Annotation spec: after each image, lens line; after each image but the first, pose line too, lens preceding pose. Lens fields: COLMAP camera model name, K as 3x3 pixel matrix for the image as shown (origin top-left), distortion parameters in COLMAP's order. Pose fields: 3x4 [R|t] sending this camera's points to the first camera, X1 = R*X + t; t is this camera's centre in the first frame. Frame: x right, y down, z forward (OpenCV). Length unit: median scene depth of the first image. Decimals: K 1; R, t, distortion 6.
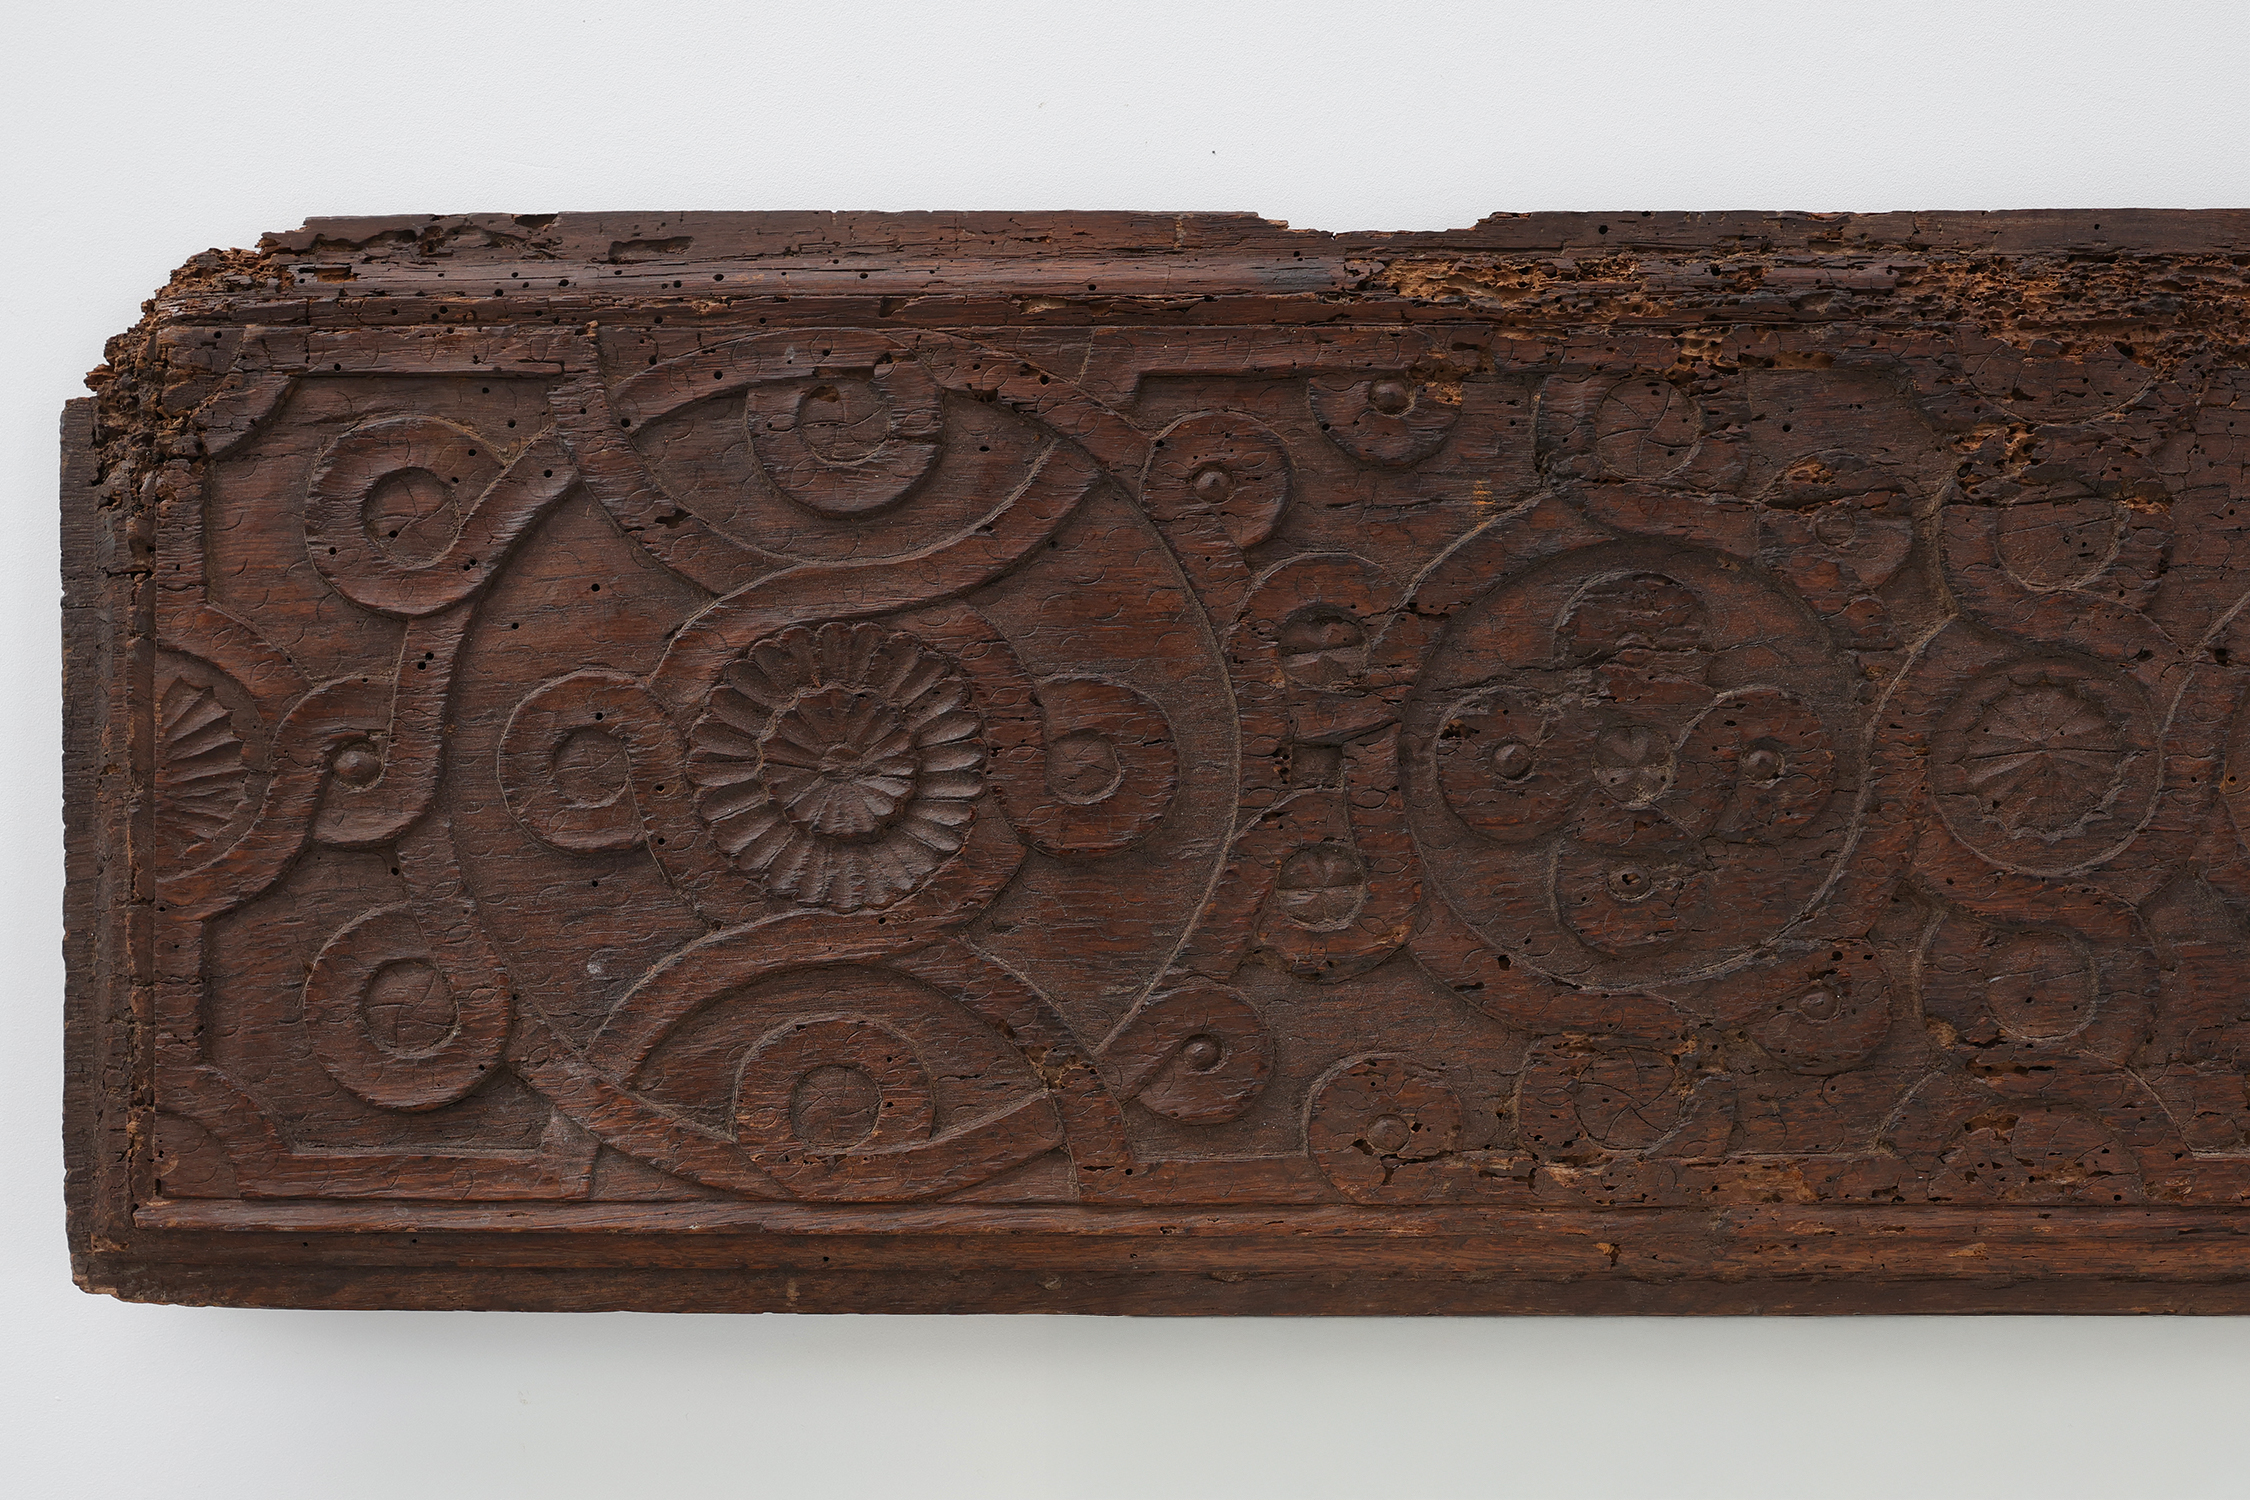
lens RADIAL K [[2025.1, 0, 1090.2], [0, 2025.1, 760.0], [0, 0, 1]] dist [0.013047, -0.005829]
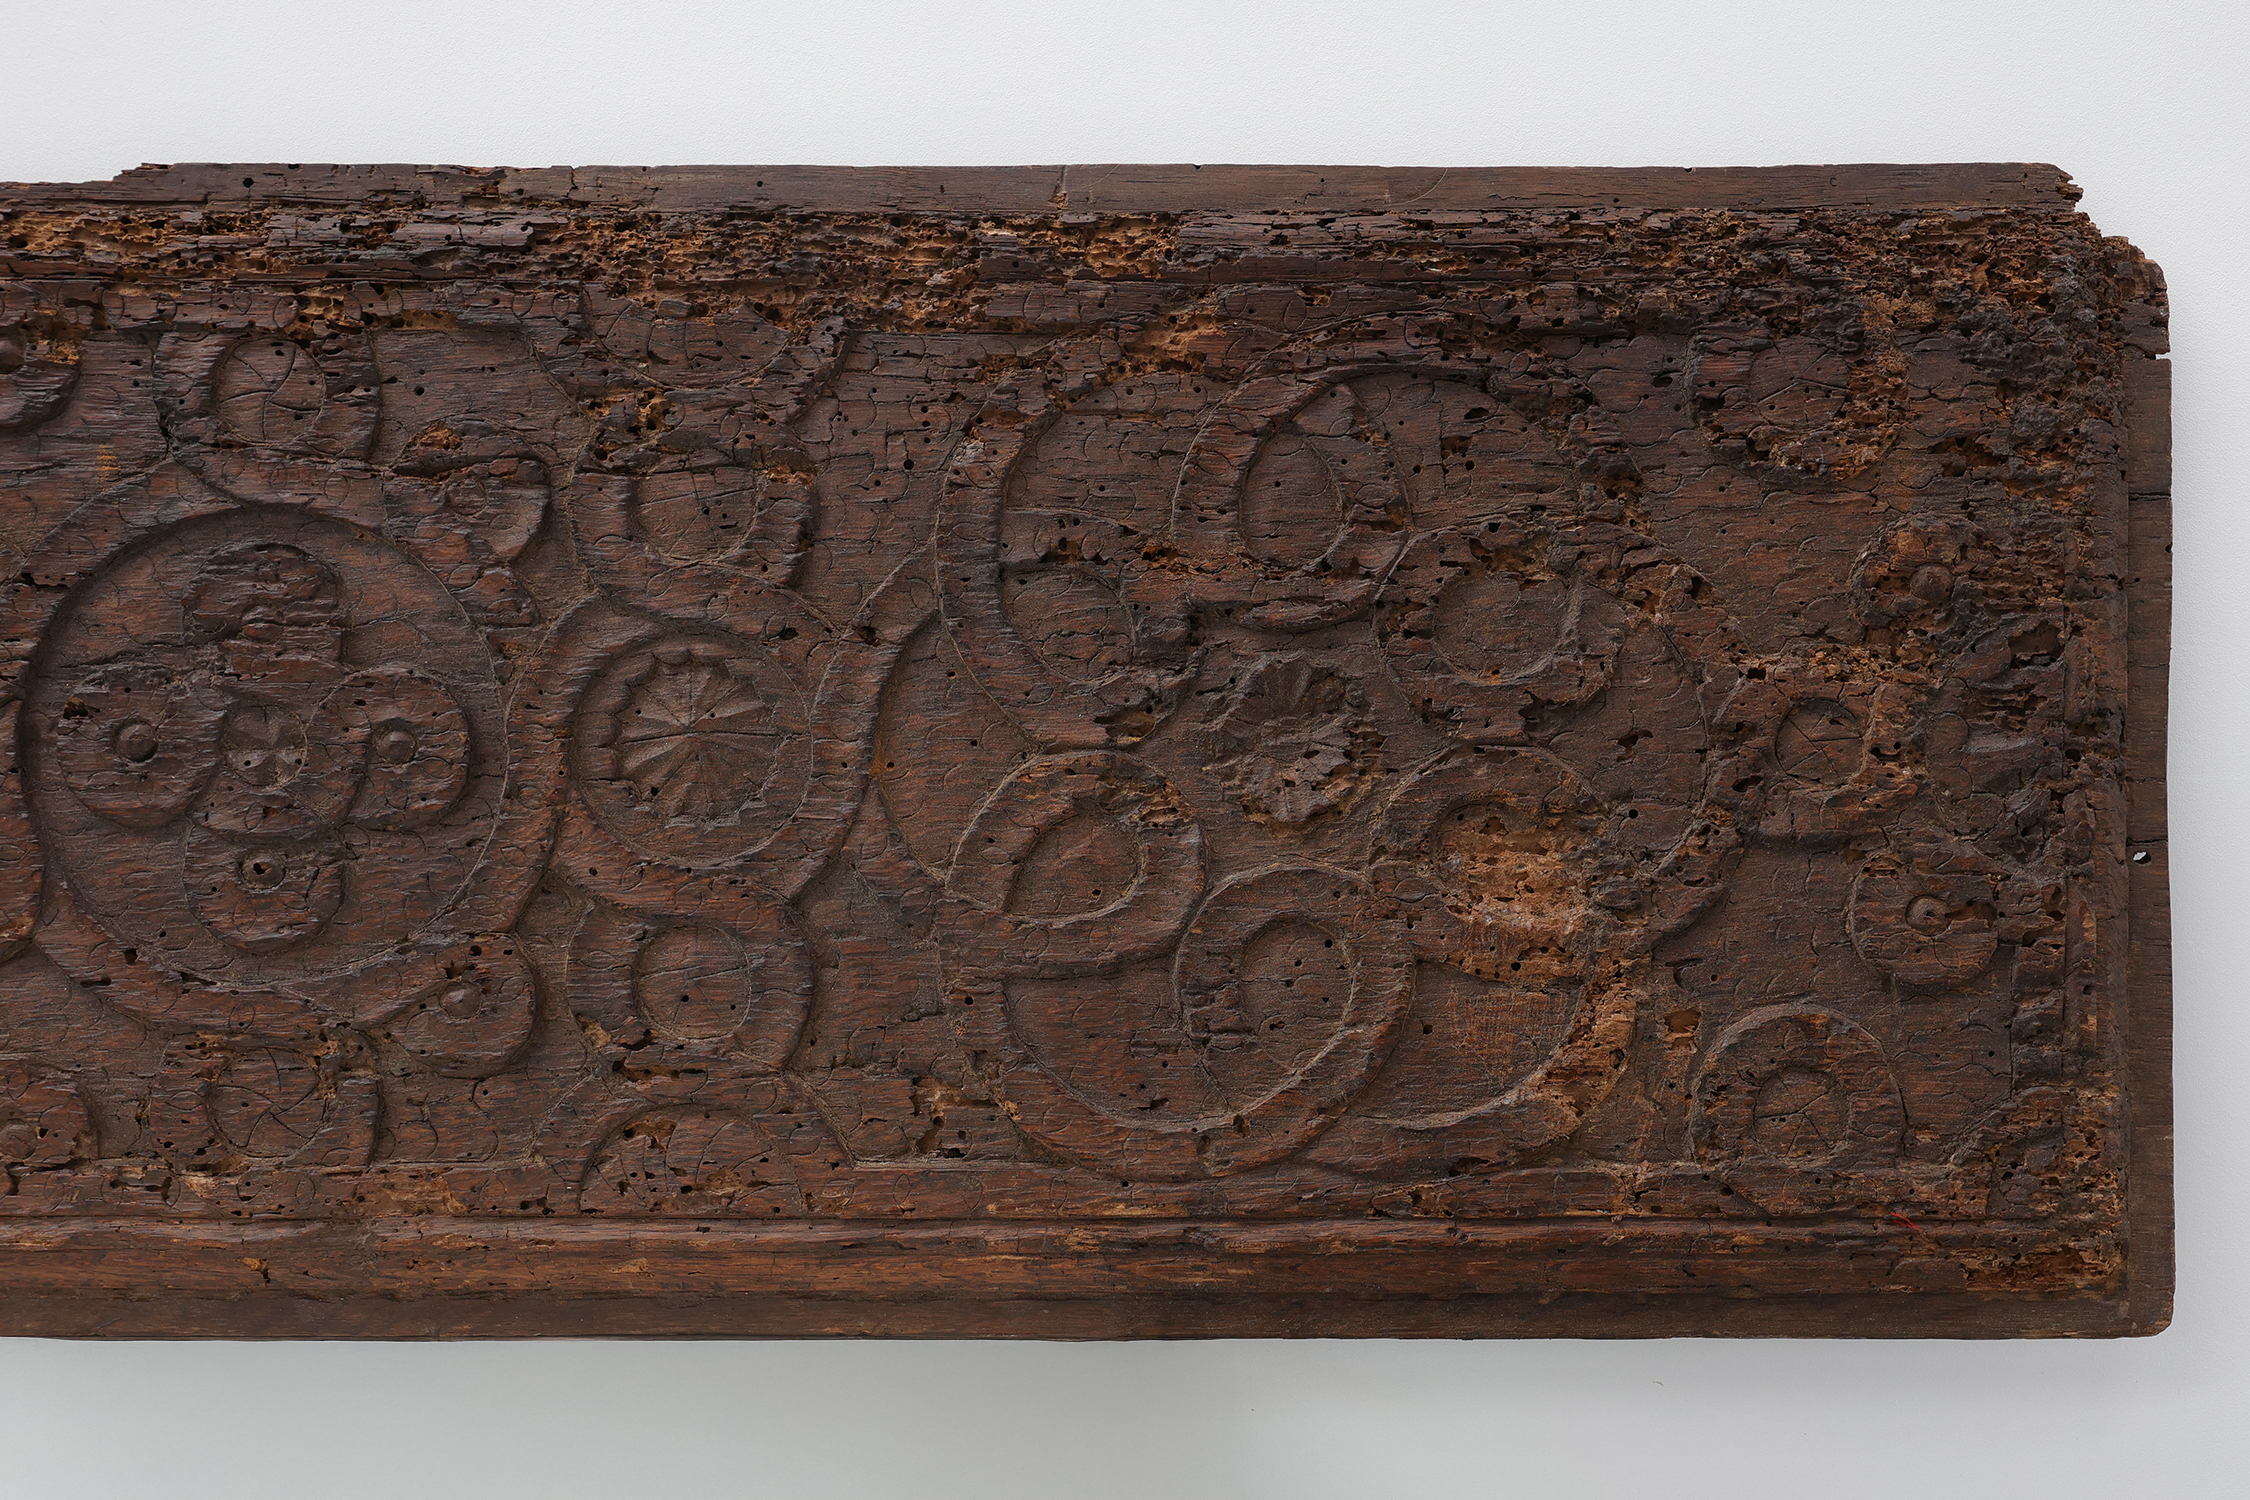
lens RADIAL K [[2025.1, 0, 1125.1], [0, 2025.1, 744.1], [0, 0, 1]] dist [0.013047, -0.005829]
pose [[0.999984, 0.005373, 0.001635, 0.664950], [-0.005334, 0.999724, -0.022860, 0.020450], [-0.001757, 0.022851, 0.999737, 0.056258]]
